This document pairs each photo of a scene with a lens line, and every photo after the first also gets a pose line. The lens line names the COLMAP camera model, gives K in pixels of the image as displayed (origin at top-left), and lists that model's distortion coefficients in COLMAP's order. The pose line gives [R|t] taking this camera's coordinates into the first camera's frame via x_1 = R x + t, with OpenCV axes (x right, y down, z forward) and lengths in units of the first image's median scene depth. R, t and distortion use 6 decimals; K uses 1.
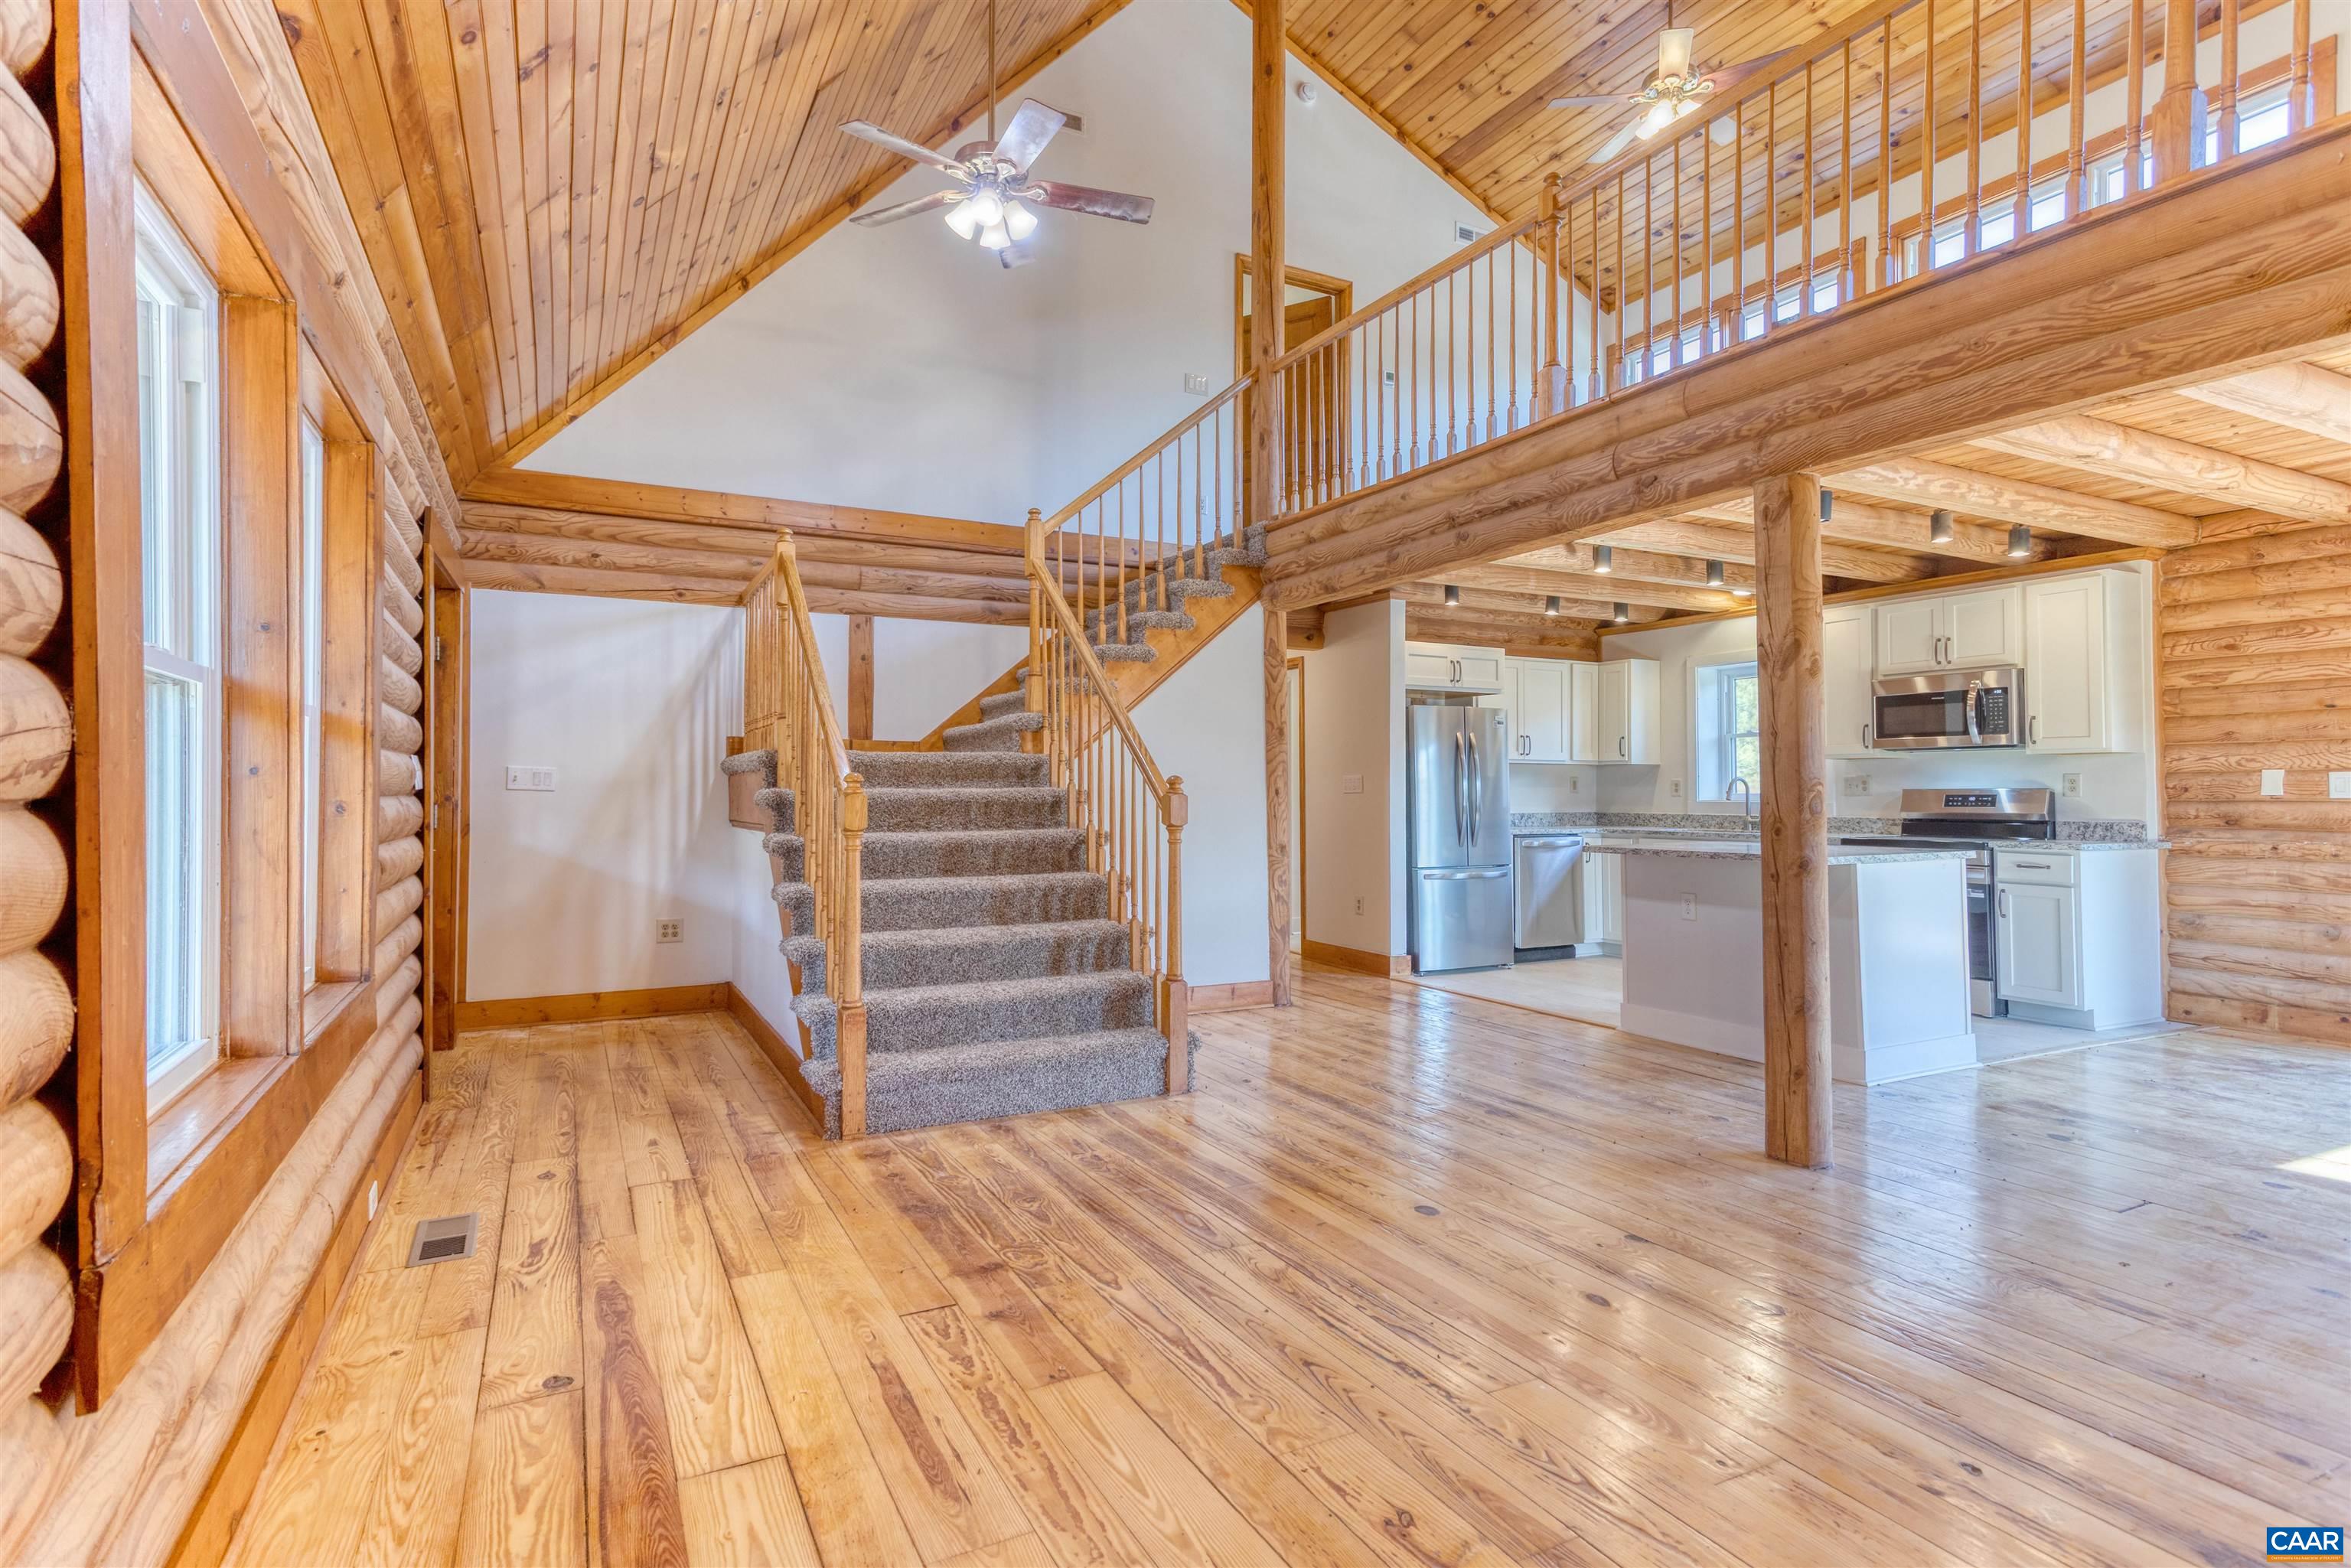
lens RADIAL K [[1174.5, 0, 1169.3], [0, 1174.5, 760.4], [0, 0, 1]] dist [0.033437, 0.001730]
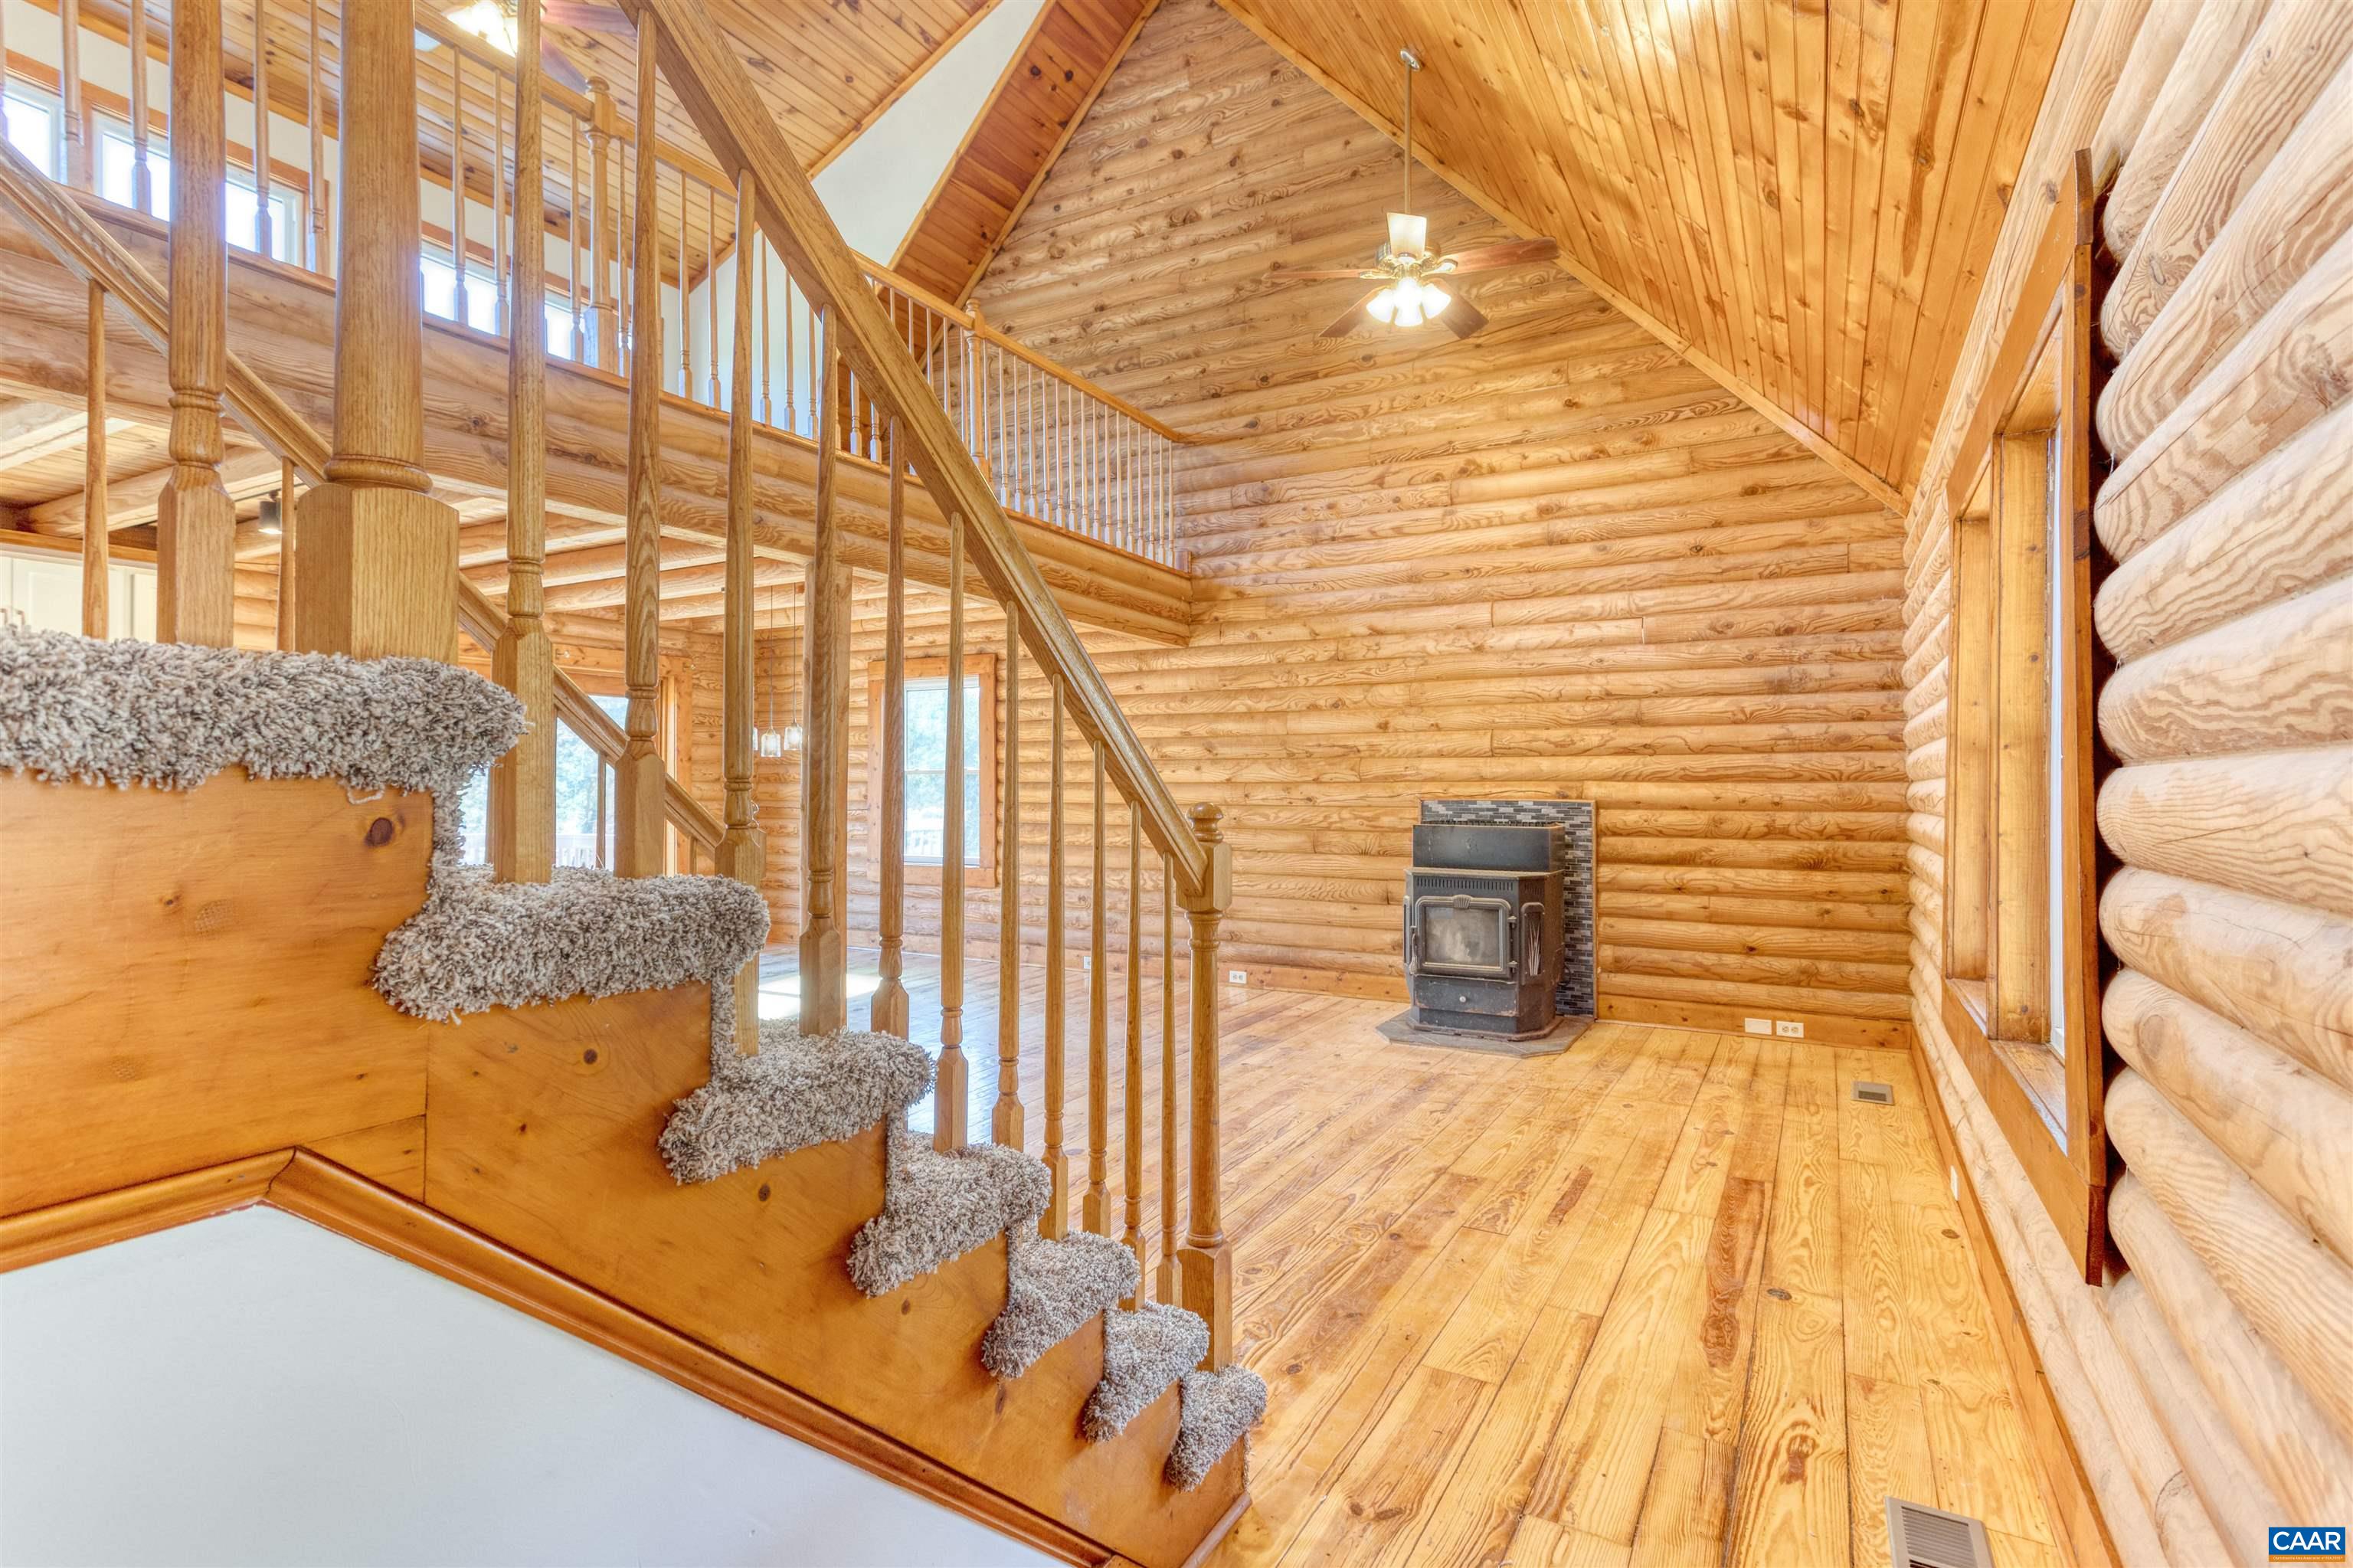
lens RADIAL K [[1136.6, 0, 1173.4], [0, 1136.6, 775.7], [0, 0, 1]] dist [0.001646, 0.009004]
pose [[-0.543112, 0.003626, 0.839653, -0.470473], [-0.024311, 0.999504, -0.020042, 0.006608], [-0.839308, -0.031298, -0.542754, 0.882898]]
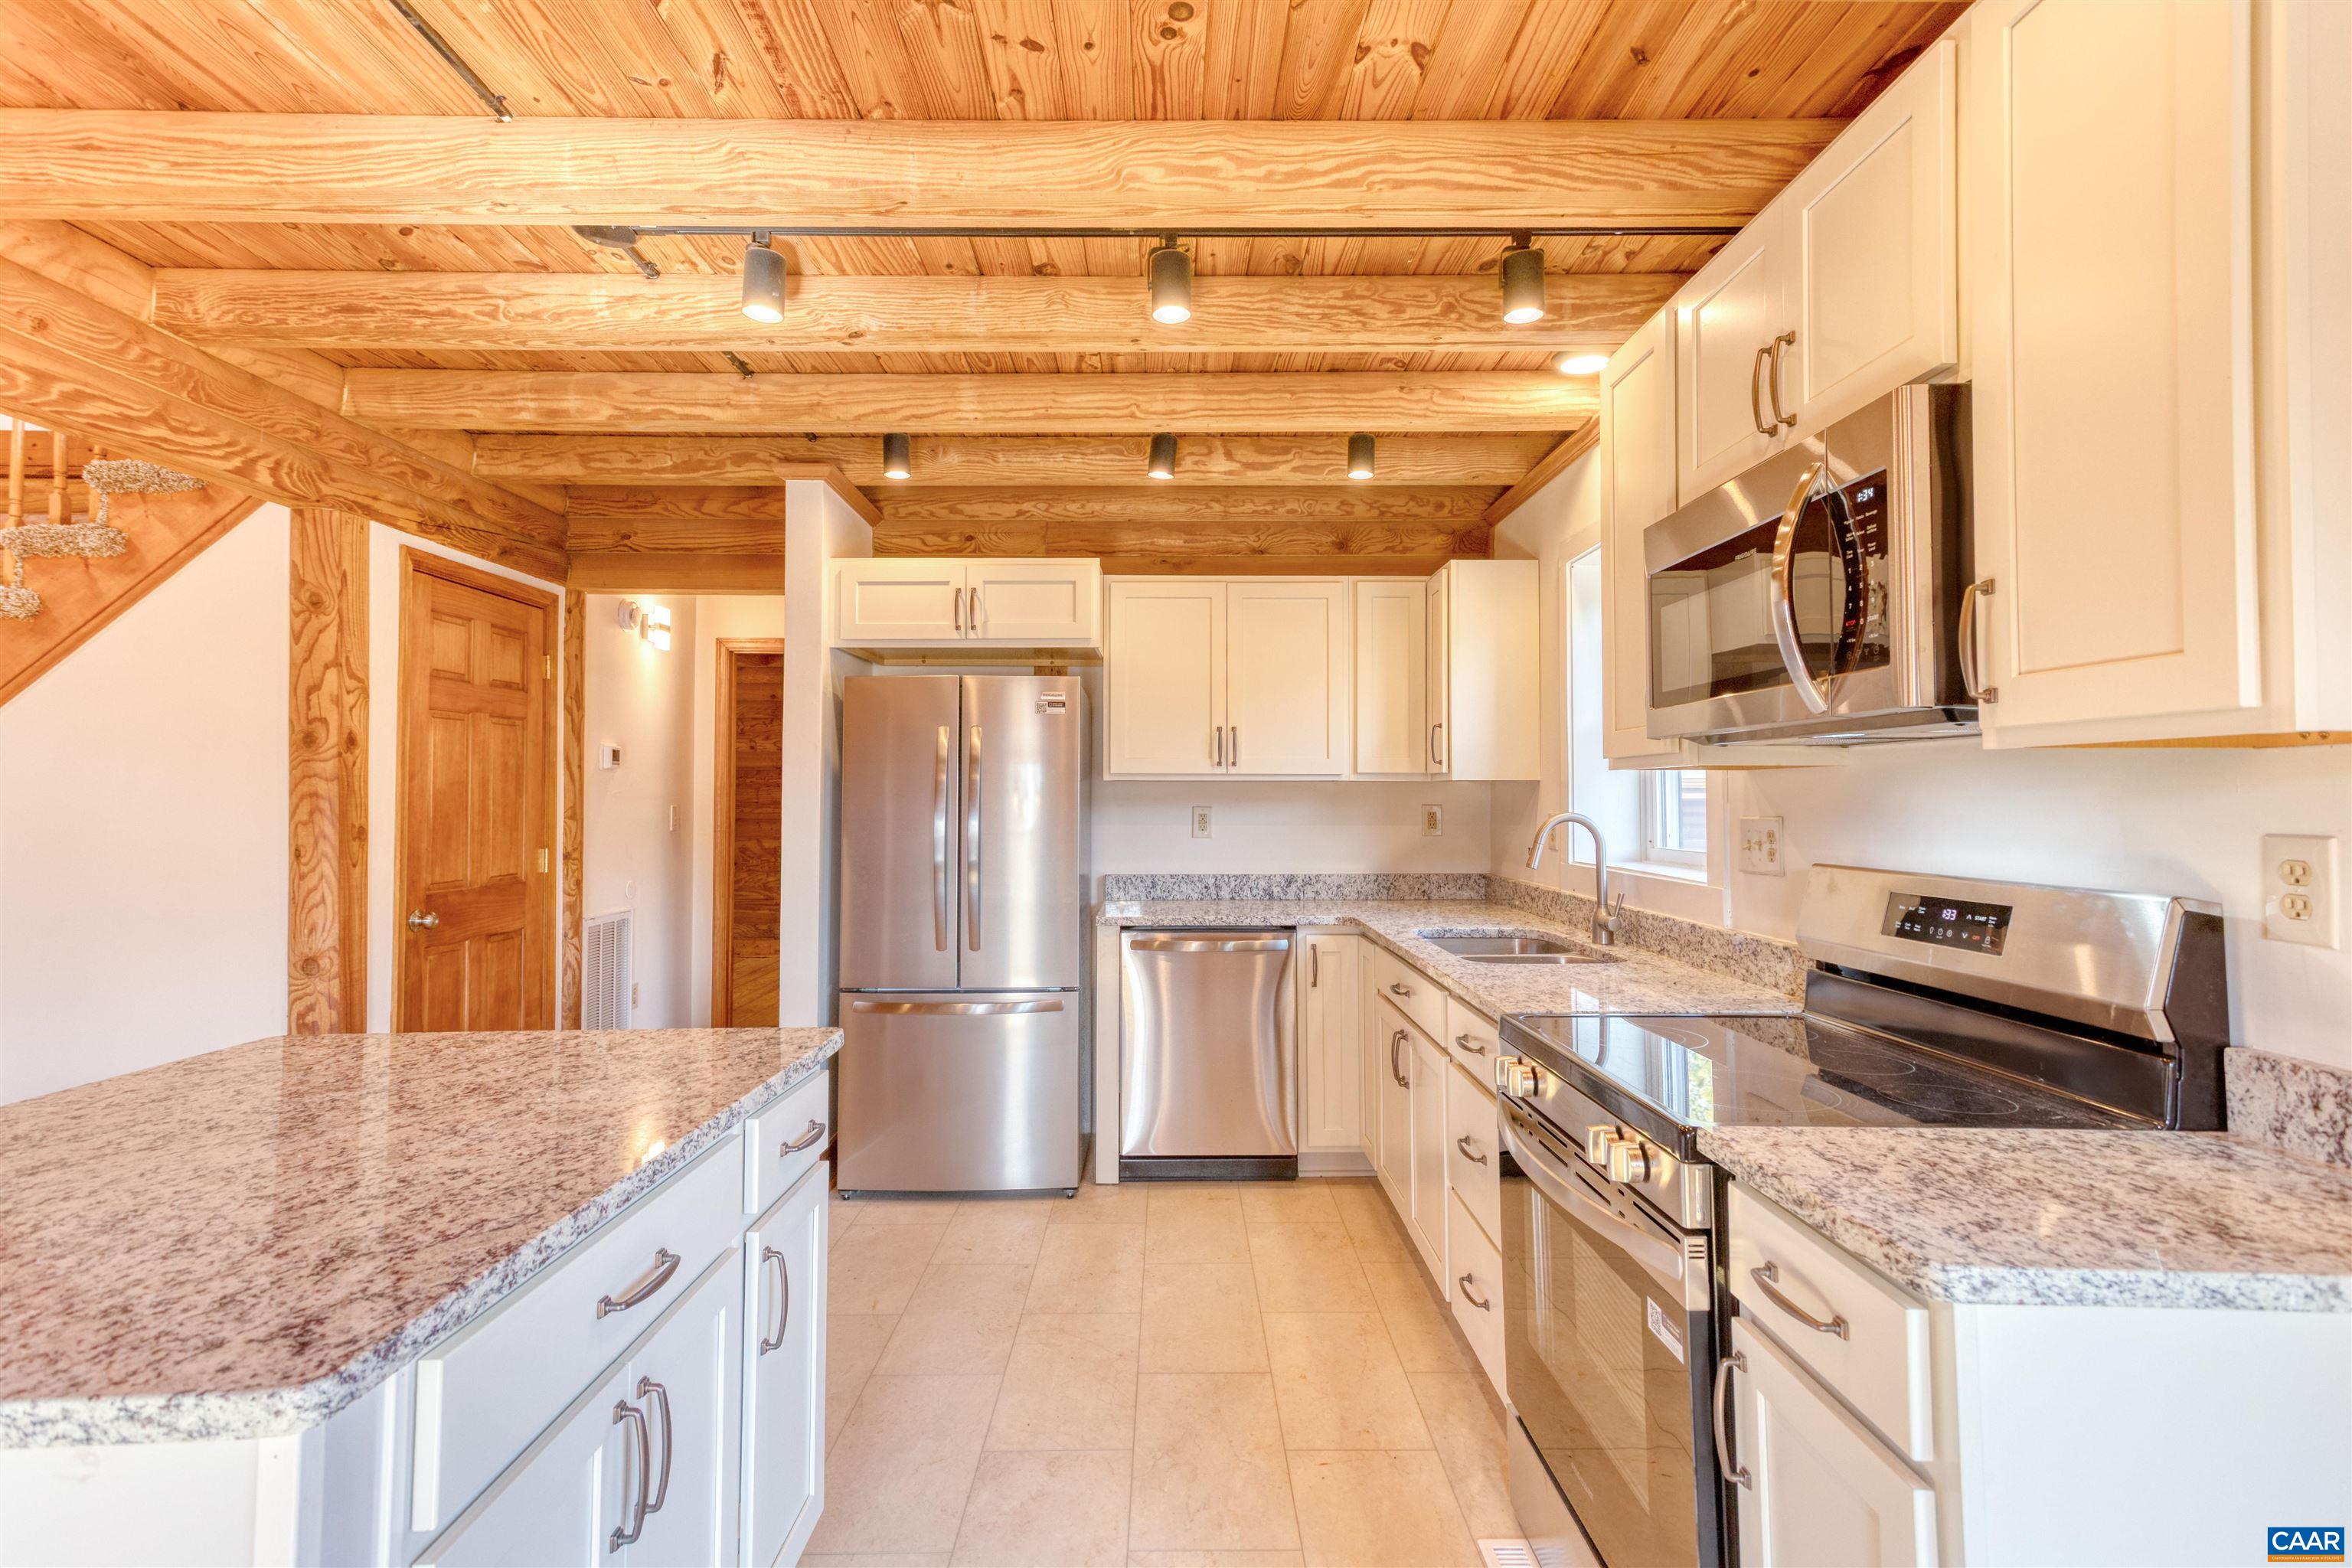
lens RADIAL K [[1137.9, 0, 1168.8], [0, 1137.9, 759.9], [0, 0, 1]] dist [0.020373, 0.008262]
pose [[0.887716, -0.018188, -0.460032, 0.738924], [0.016251, 0.999835, -0.008170, -0.004475], [0.460104, -0.000223, 0.887865, 0.795520]]
